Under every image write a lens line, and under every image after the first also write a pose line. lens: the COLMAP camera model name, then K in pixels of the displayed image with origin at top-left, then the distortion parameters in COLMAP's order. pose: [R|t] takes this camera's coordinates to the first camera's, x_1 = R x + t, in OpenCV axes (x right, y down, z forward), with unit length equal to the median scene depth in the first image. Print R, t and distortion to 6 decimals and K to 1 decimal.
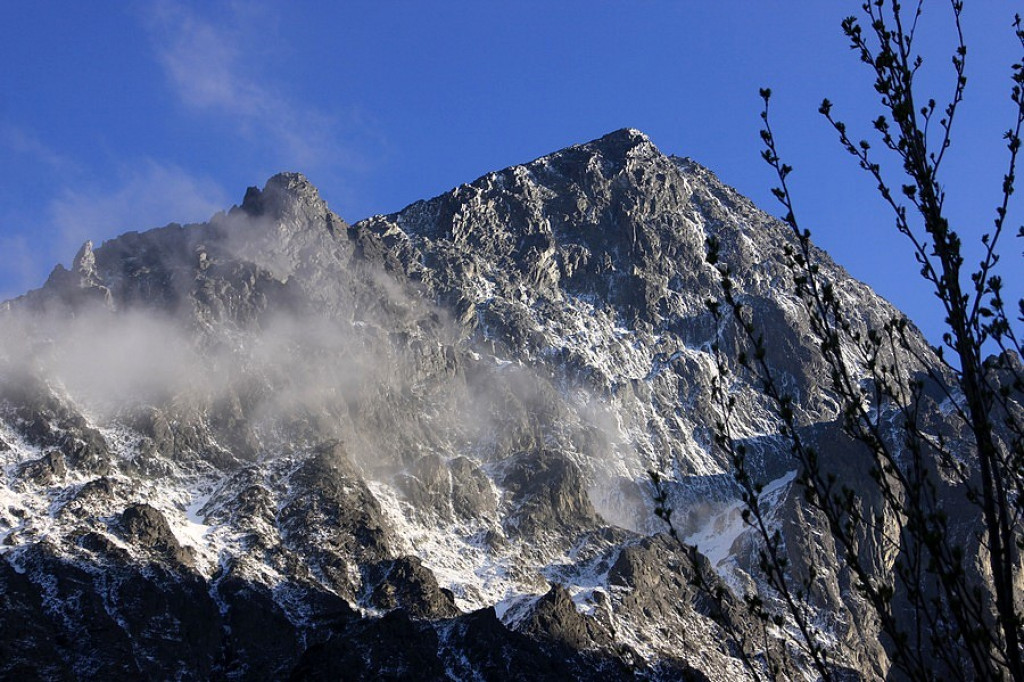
lens RADIAL K [[2060.4, 0, 513.1], [0, 2060.4, 342.2], [0, 0, 1]] dist [0.092178, 0.000000]
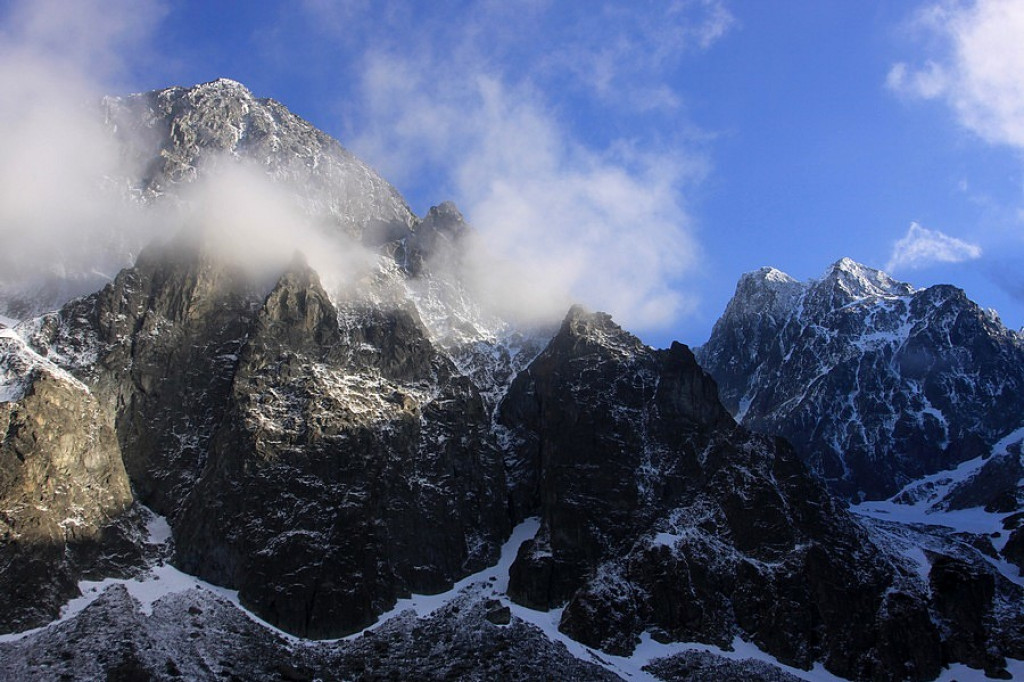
lens RADIAL K [[1126.7, 0, 514.6], [0, 1126.7, 347.0], [0, 0, 1]] dist [-0.104619, 0.000000]
pose [[0.998402, -0.045831, -0.033057, 0.340386], [0.046133, 0.998900, 0.008453, 0.110090], [0.032633, -0.009964, 0.999418, 0.256814]]
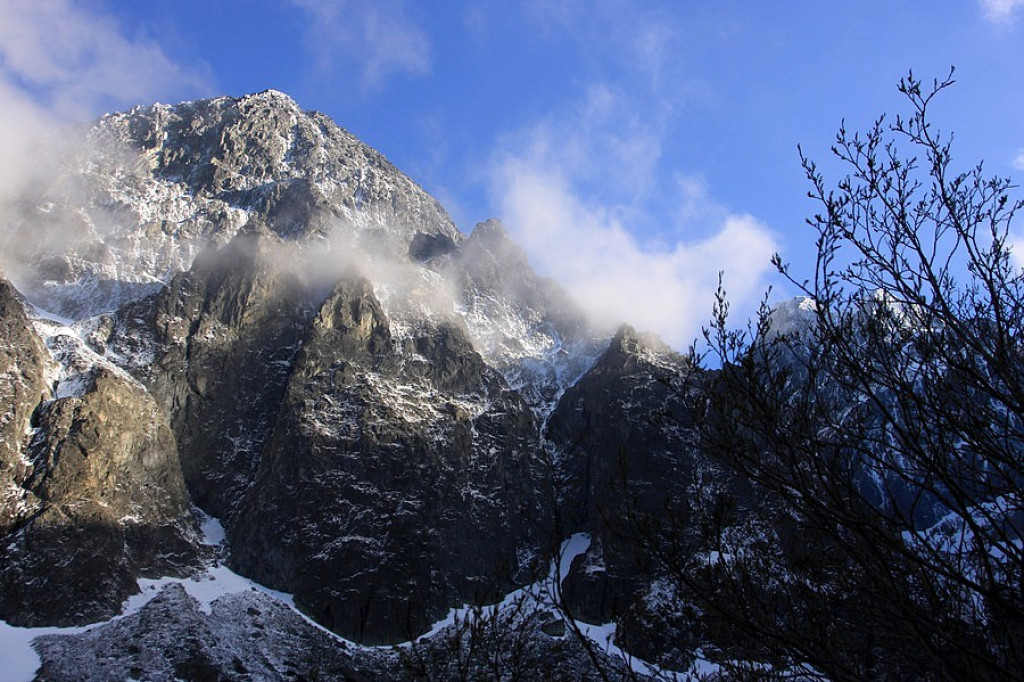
lens RADIAL K [[1126.7, 0, 512.9], [0, 1126.7, 354.4], [0, 0, 1]] dist [-0.104619, 0.000000]
pose [[0.998743, -0.014318, -0.048027, 0.320736], [0.013951, 0.999871, -0.007969, 0.115272], [0.048135, 0.007289, 0.998814, 0.255357]]
